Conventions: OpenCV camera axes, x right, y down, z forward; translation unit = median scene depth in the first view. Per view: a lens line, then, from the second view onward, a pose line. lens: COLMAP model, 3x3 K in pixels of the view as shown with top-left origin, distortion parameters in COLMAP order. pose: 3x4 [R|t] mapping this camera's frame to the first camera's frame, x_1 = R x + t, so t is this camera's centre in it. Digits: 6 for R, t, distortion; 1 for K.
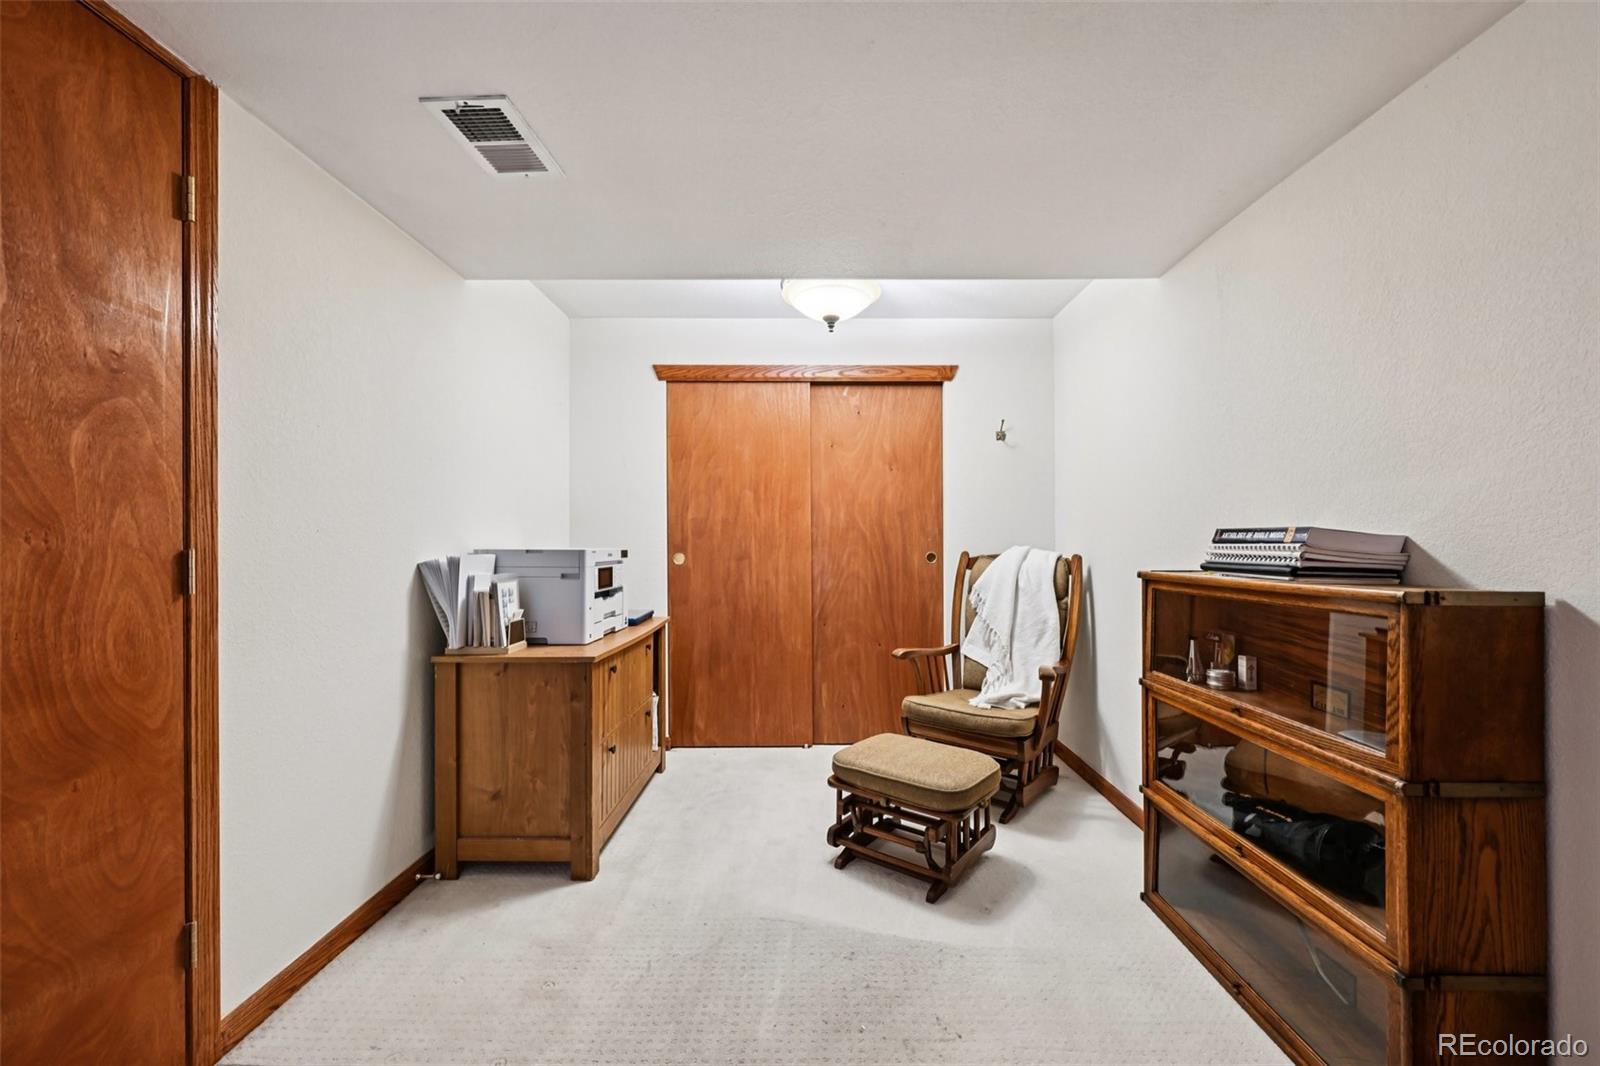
lens RADIAL K [[624.8, 0, 801.0], [0, 624.8, 539.3], [0, 0, 1]] dist [-0.001506, -0.000016]
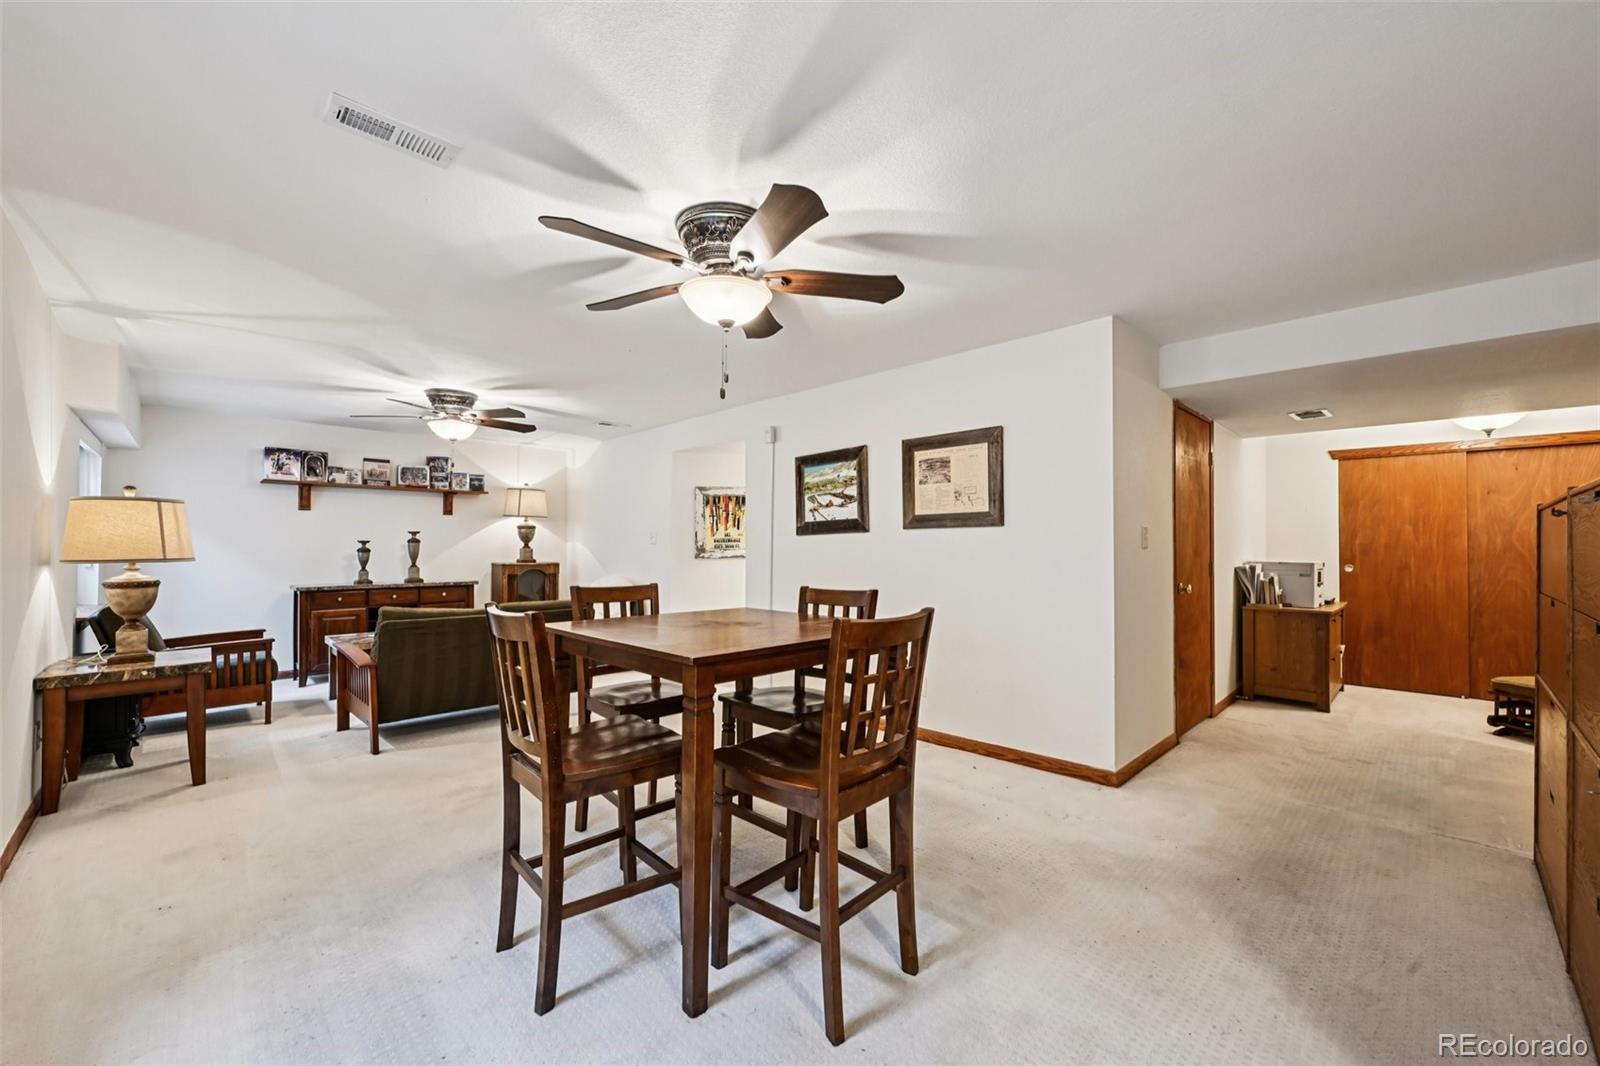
lens RADIAL K [[624.8, 0, 796.2], [0, 624.8, 539.0], [0, 0, 1]] dist [-0.001506, -0.000016]
pose [[0.710620, -0.001074, -0.703575, -0.074620], [-0.001826, 0.999993, -0.003371, -0.036457], [0.703574, 0.003680, 0.710613, -1.166134]]
